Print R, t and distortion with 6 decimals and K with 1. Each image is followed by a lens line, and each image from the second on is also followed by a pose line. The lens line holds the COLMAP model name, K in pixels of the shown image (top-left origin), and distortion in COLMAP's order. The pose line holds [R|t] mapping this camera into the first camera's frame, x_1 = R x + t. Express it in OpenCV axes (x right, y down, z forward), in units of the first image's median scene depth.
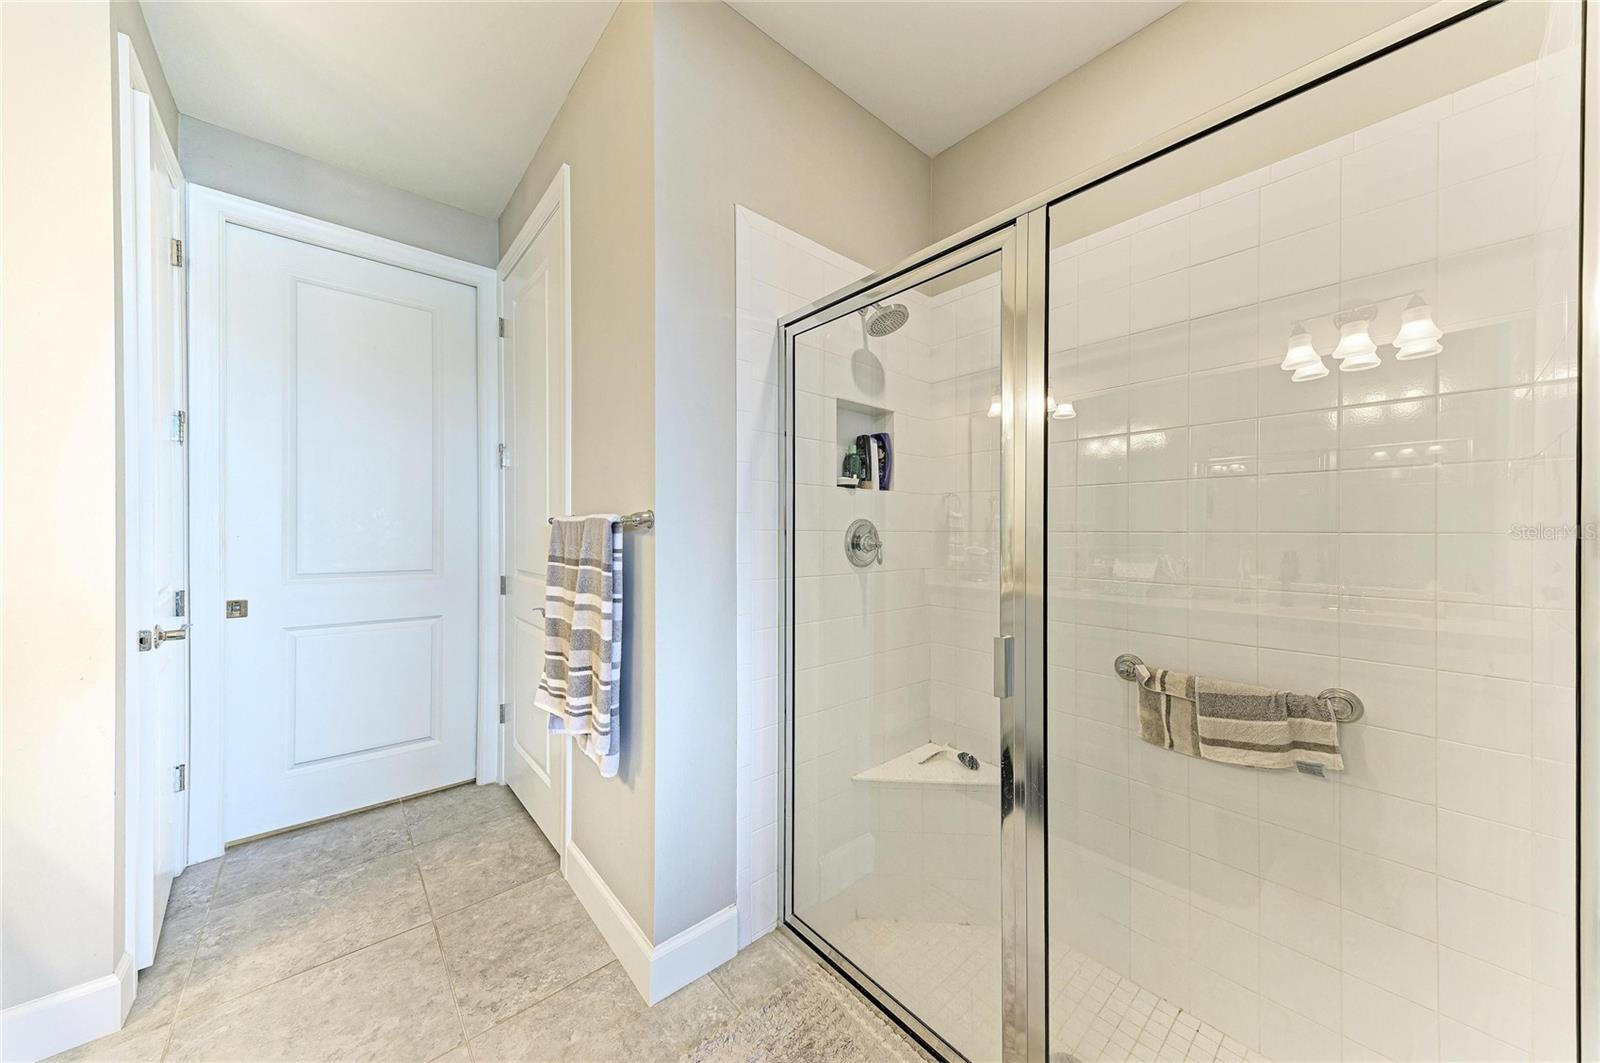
lens RADIAL K [[542.0, 0, 800.0], [0, 542.0, 531.5], [0, 0, 1]] dist [0.025002, -0.006023]
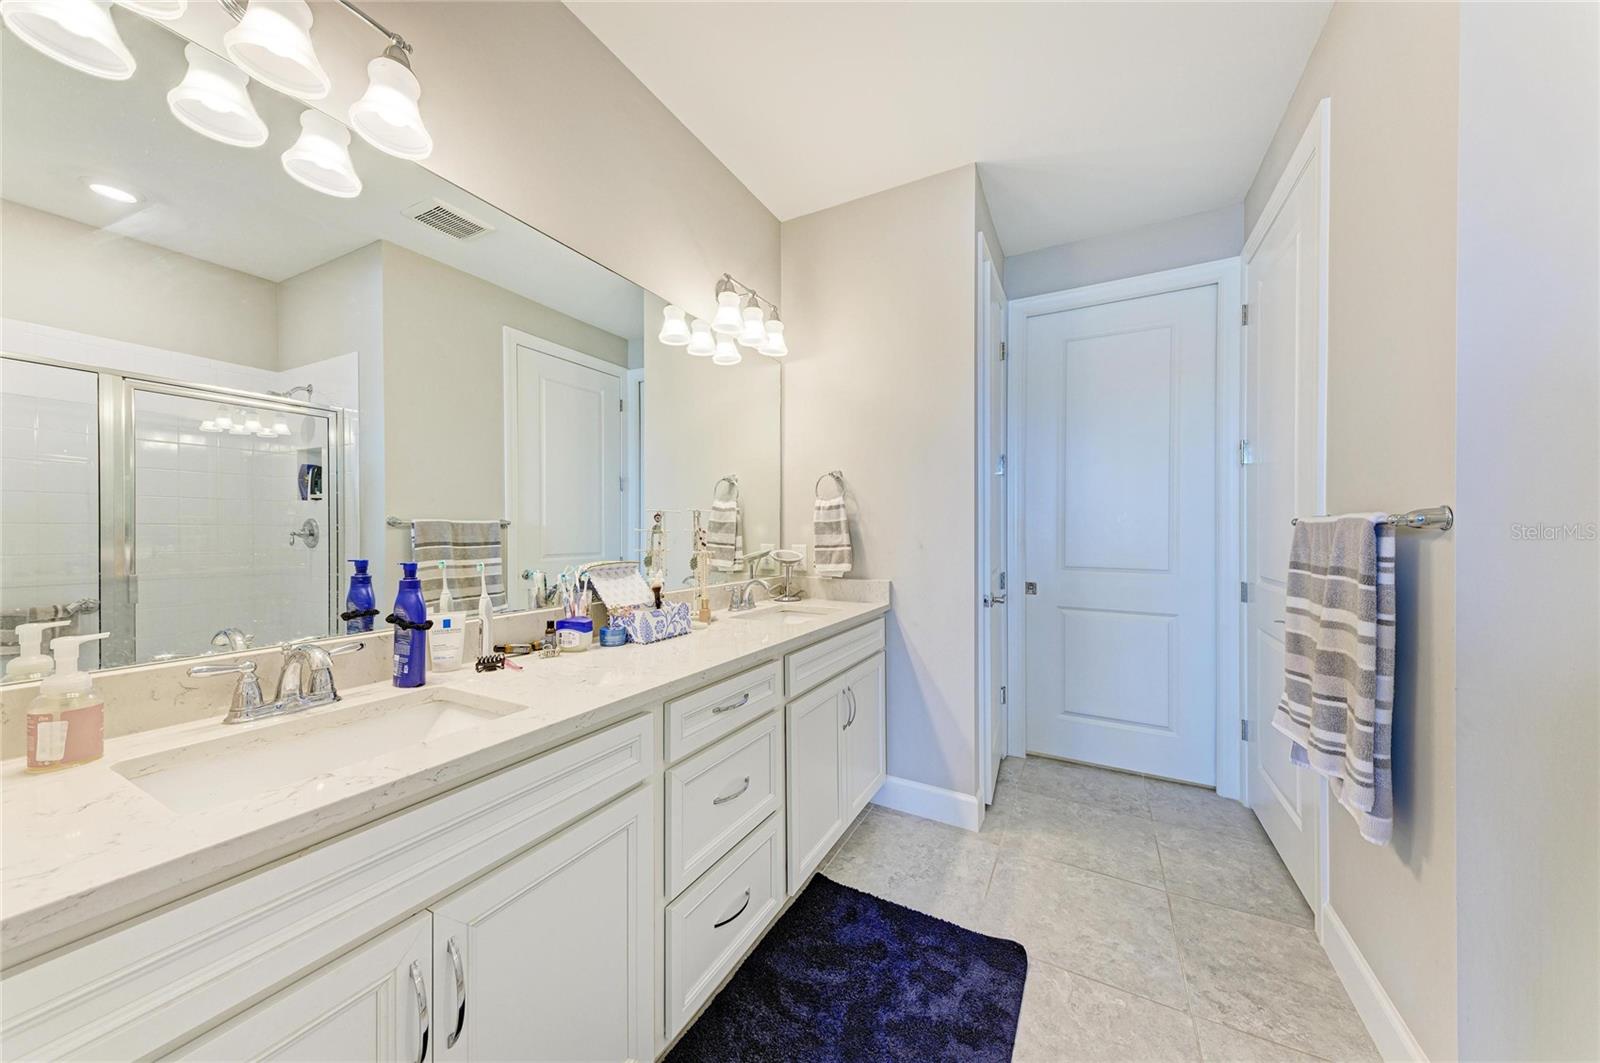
lens RADIAL K [[544.7, 0, 806.7], [0, 544.7, 533.5], [0, 0, 1]] dist [0.023073, -0.004637]
pose [[0.365360, -0.000120, -0.930866, 0.095272], [-0.000804, 1.000000, -0.000445, -0.000477], [0.930866, 0.000911, 0.365360, -0.062107]]
